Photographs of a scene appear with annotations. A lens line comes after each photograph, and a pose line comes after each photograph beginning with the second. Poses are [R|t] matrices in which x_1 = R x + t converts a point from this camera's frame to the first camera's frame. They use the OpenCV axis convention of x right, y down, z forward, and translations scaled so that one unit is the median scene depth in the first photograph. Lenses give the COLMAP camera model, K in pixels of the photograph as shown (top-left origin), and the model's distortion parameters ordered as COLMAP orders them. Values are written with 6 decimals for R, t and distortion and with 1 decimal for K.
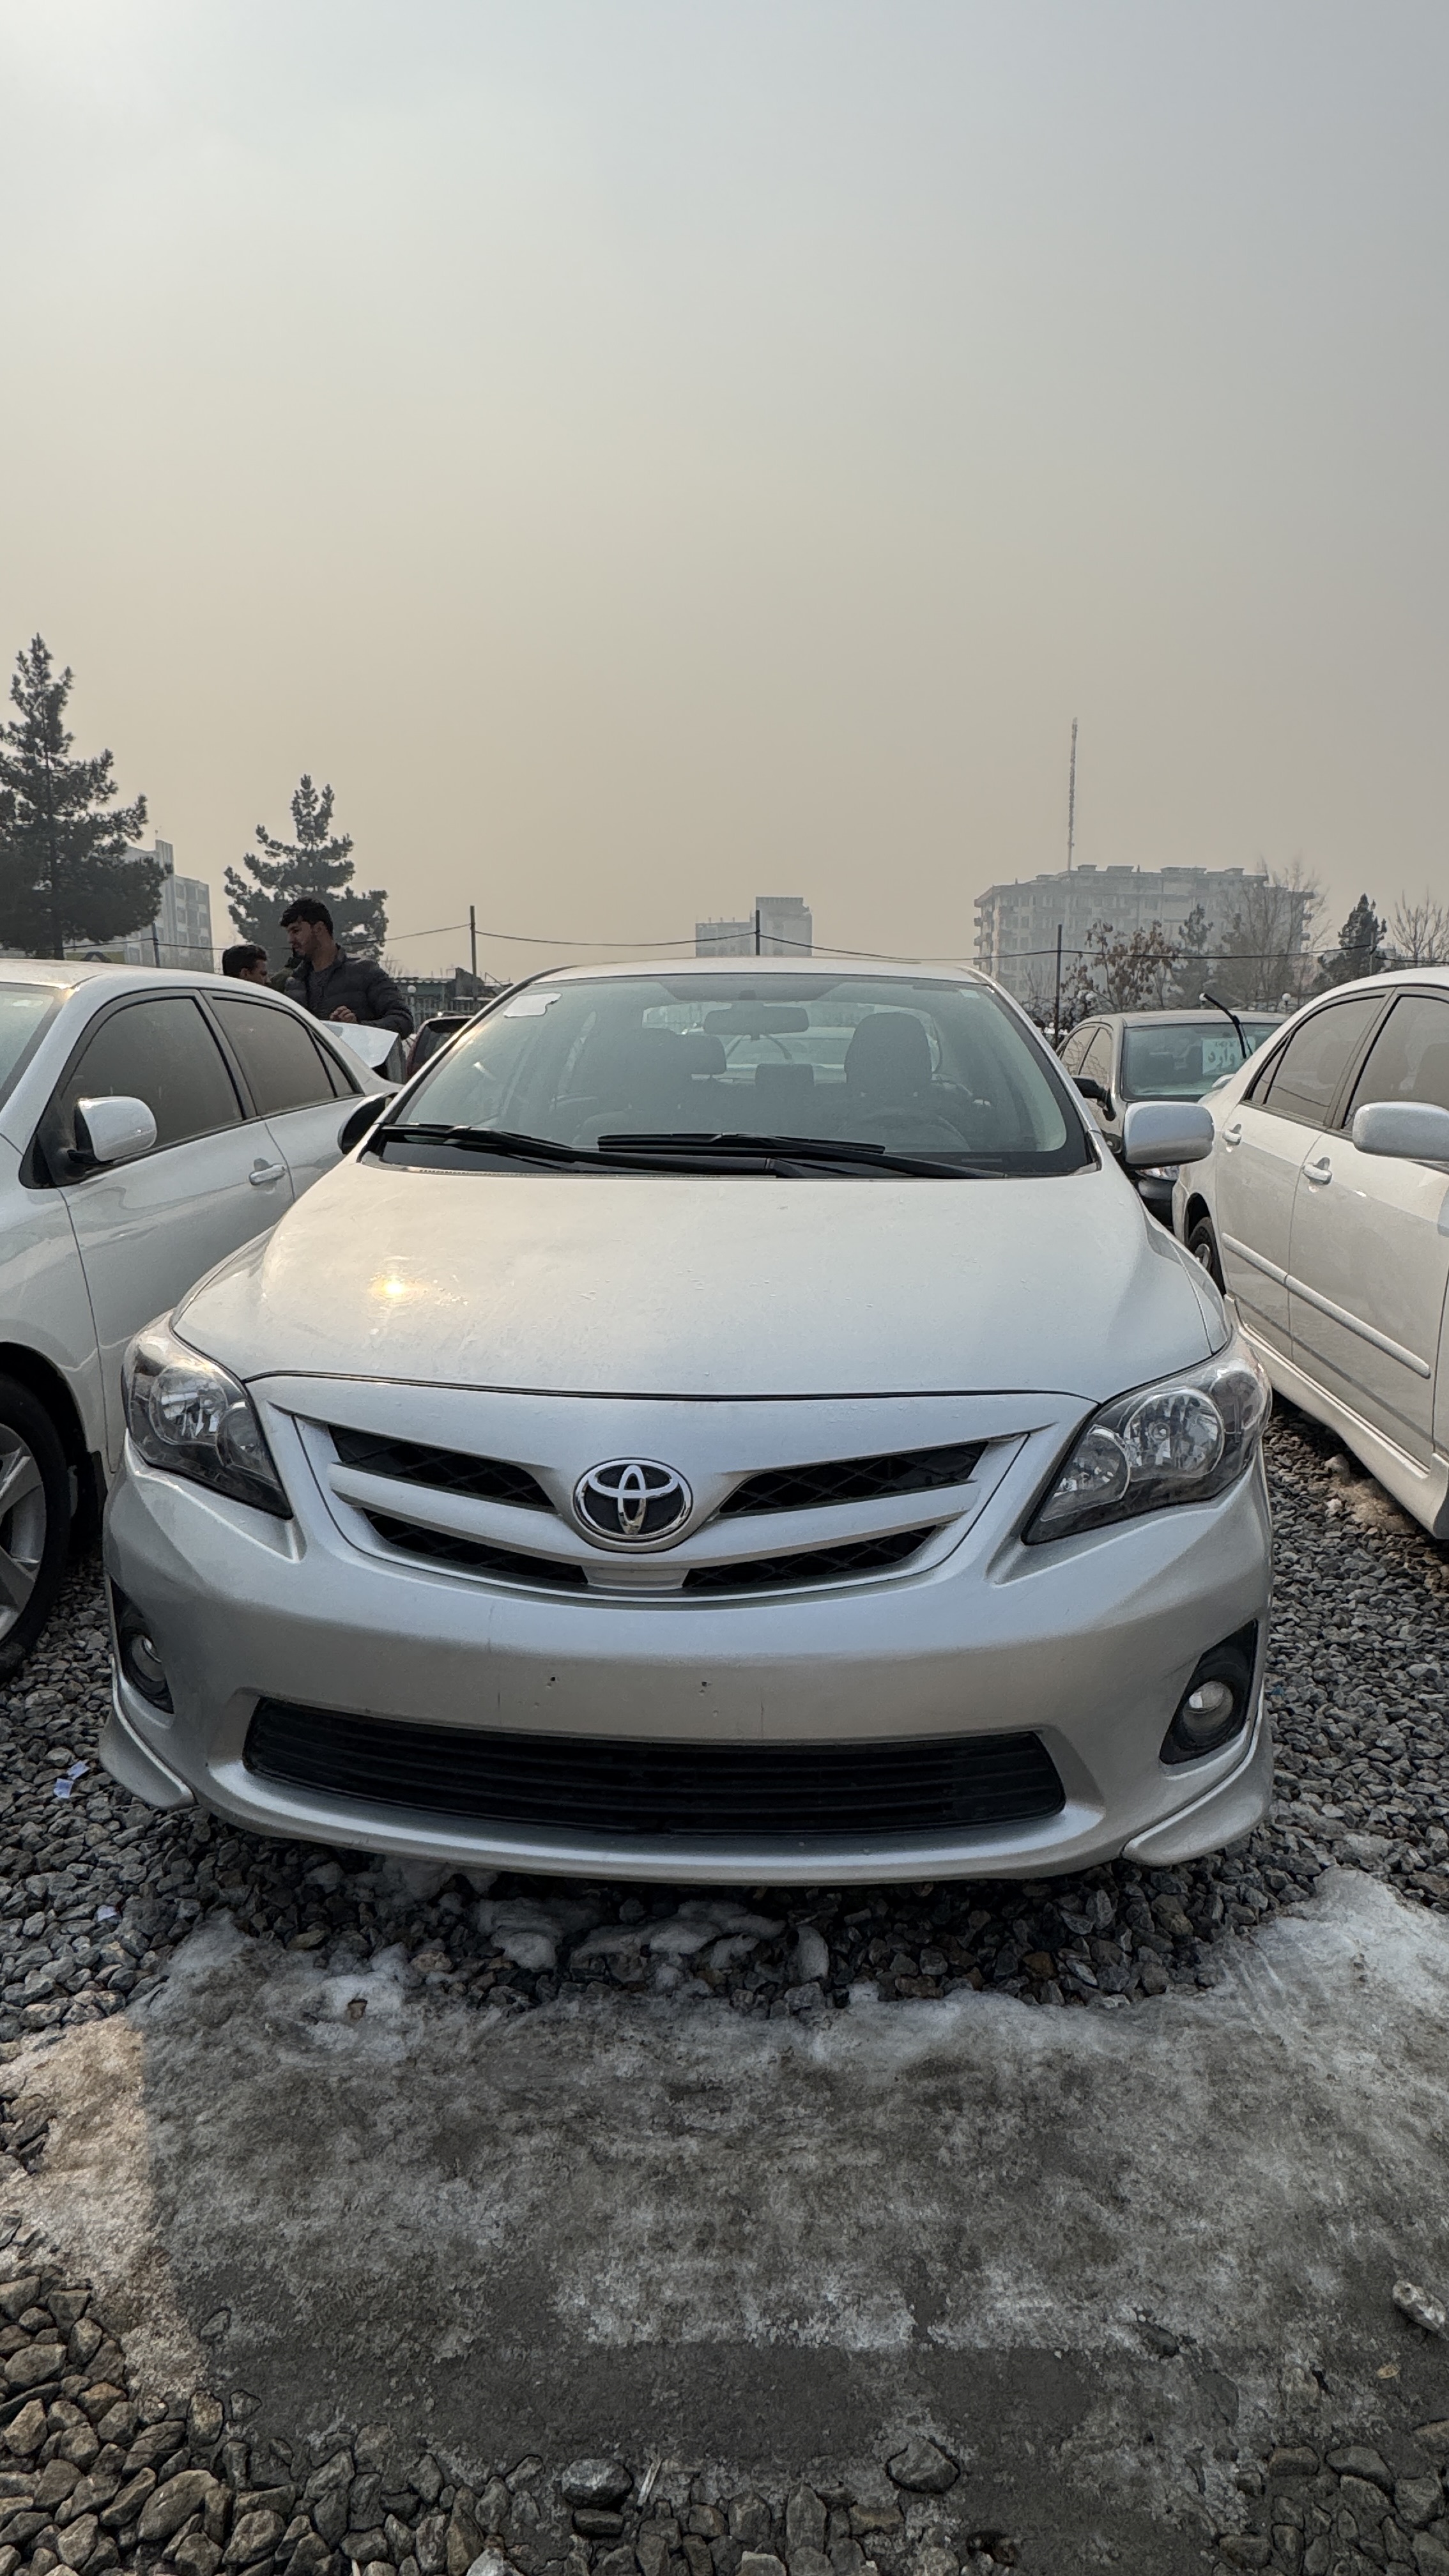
lens RADIAL K [[1326.0, 0, 724.5], [0, 1326.0, 1288.0], [0, 0, 1]] dist [-0.009223, 0.000968]
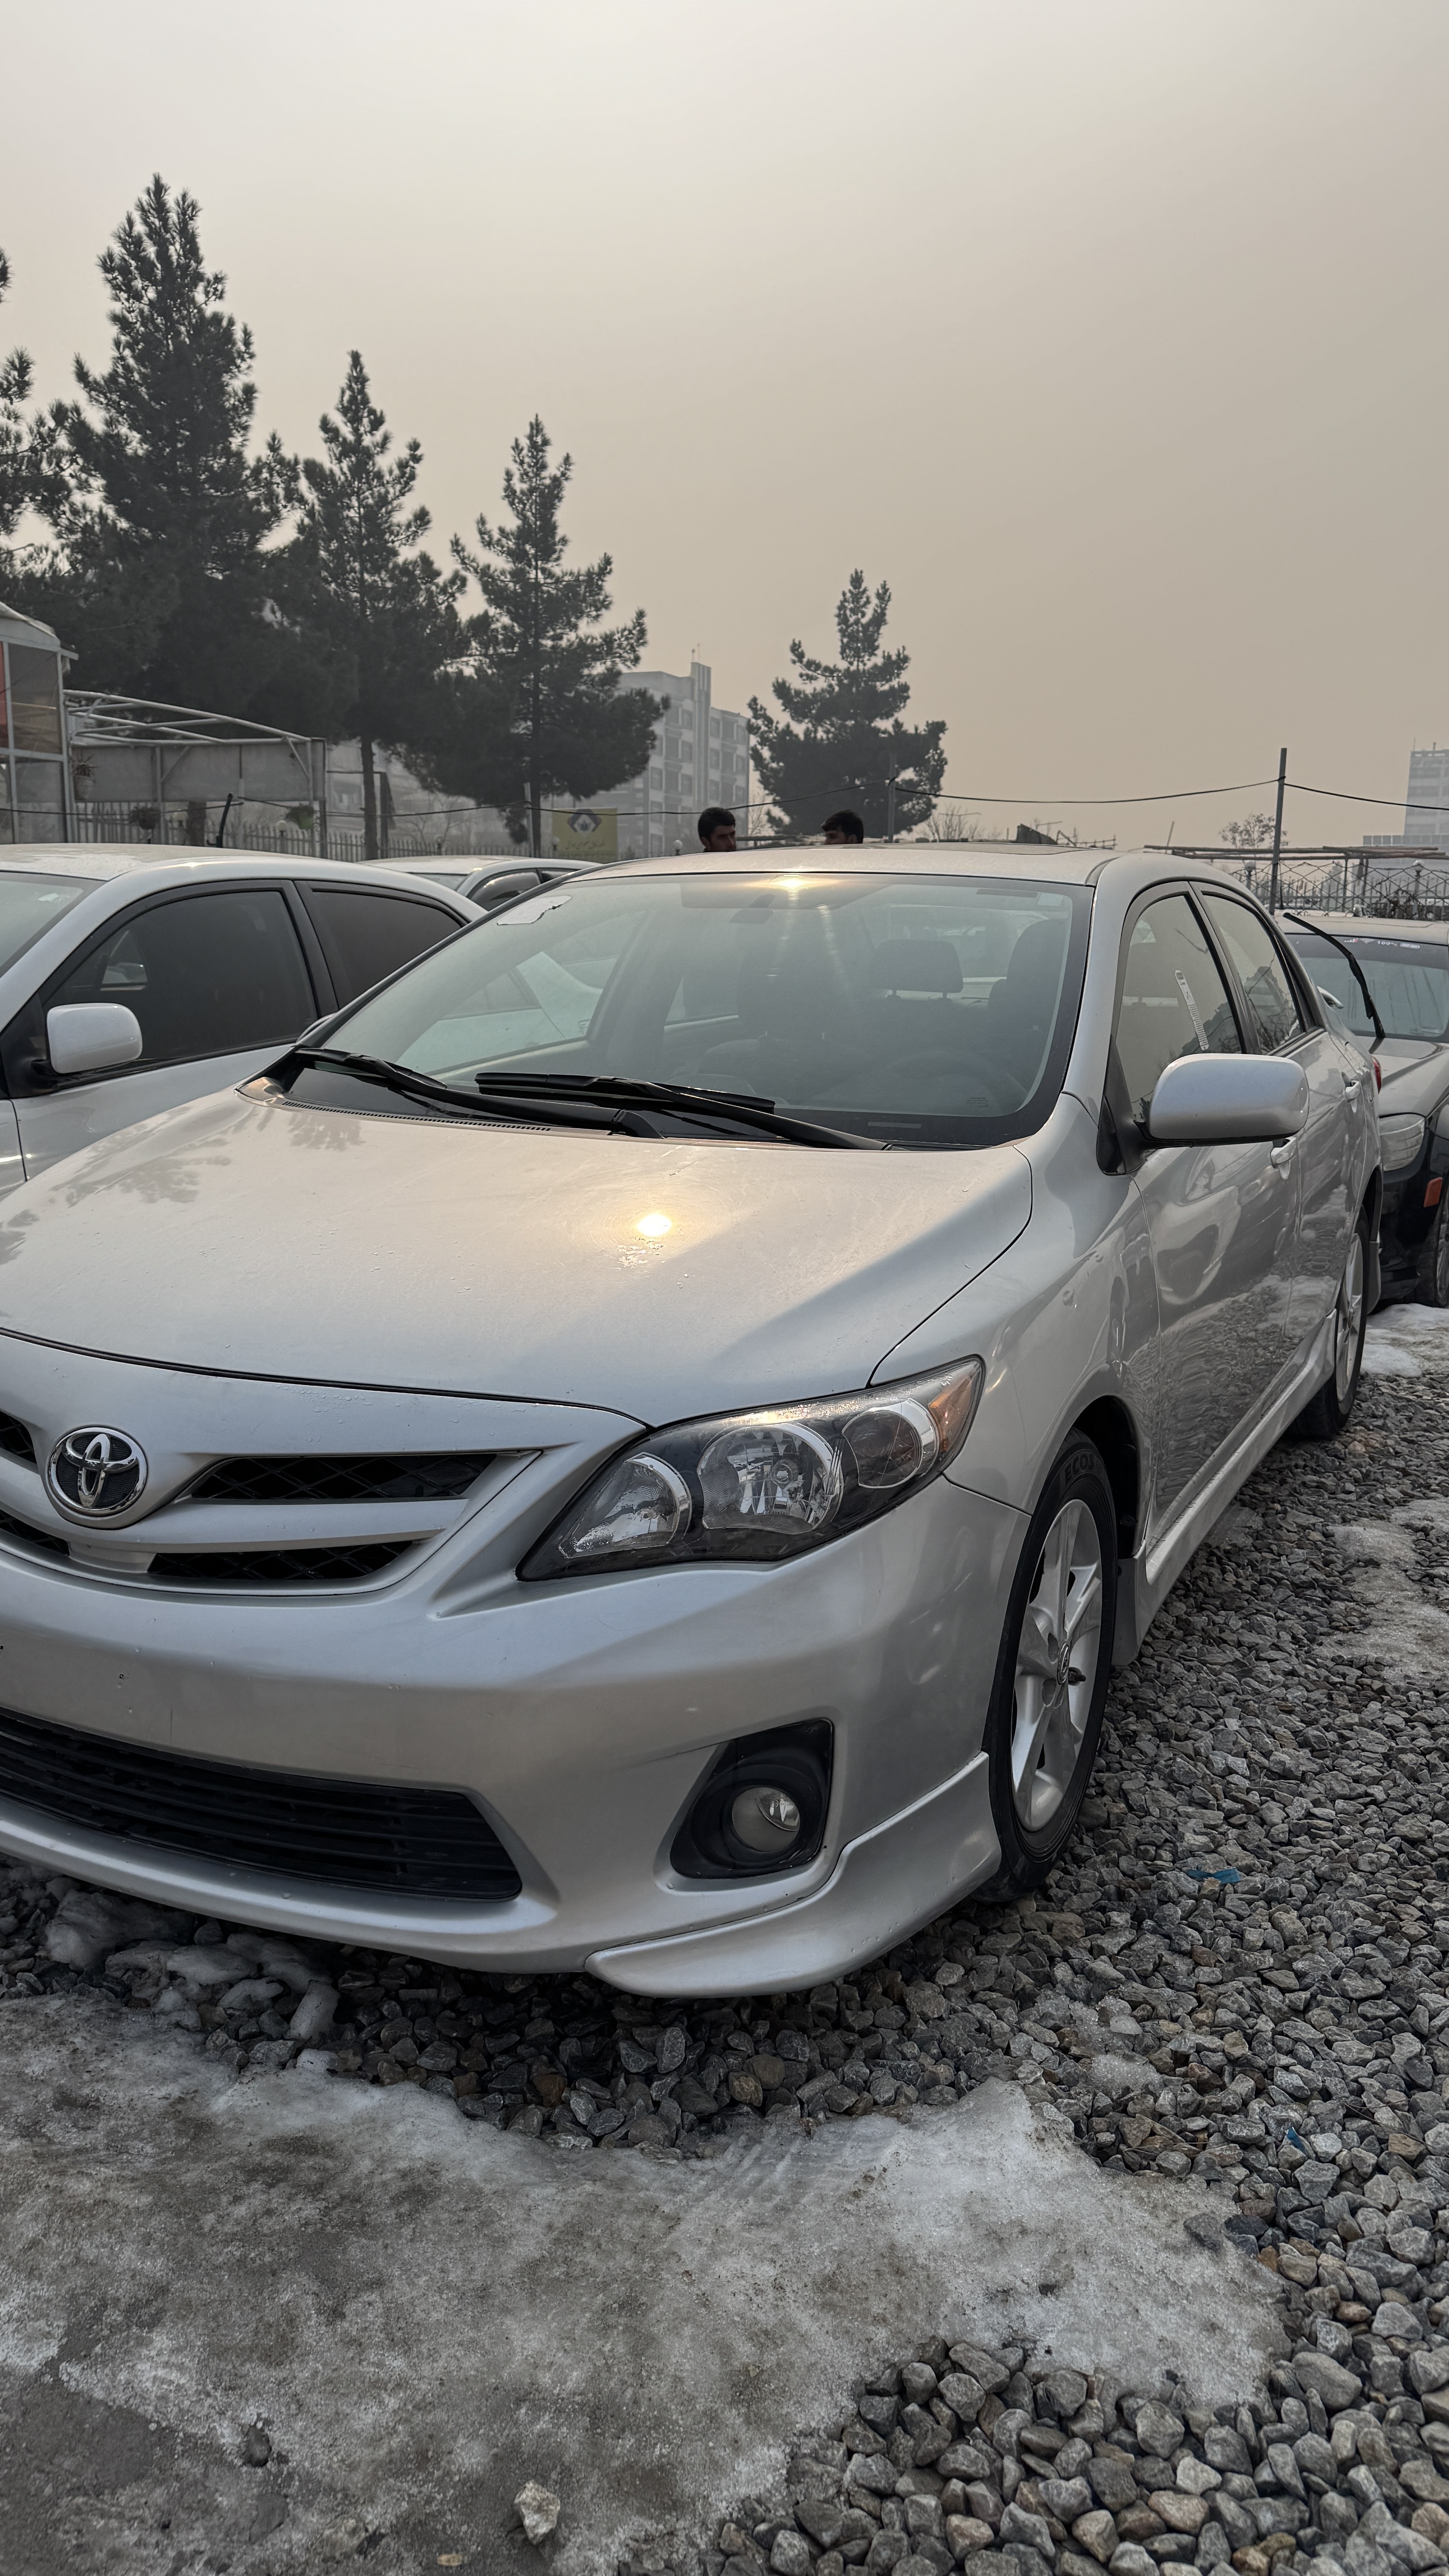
lens RADIAL K [[1794.5, 0, 724.5], [0, 1794.5, 1288.0], [0, 0, 1]] dist [0.043916, -0.050666]
pose [[0.932043, 0.082481, -0.352834, 0.432130], [-0.076872, 0.996592, 0.029908, -0.021838], [0.354099, -0.000752, 0.935208, -0.017248]]
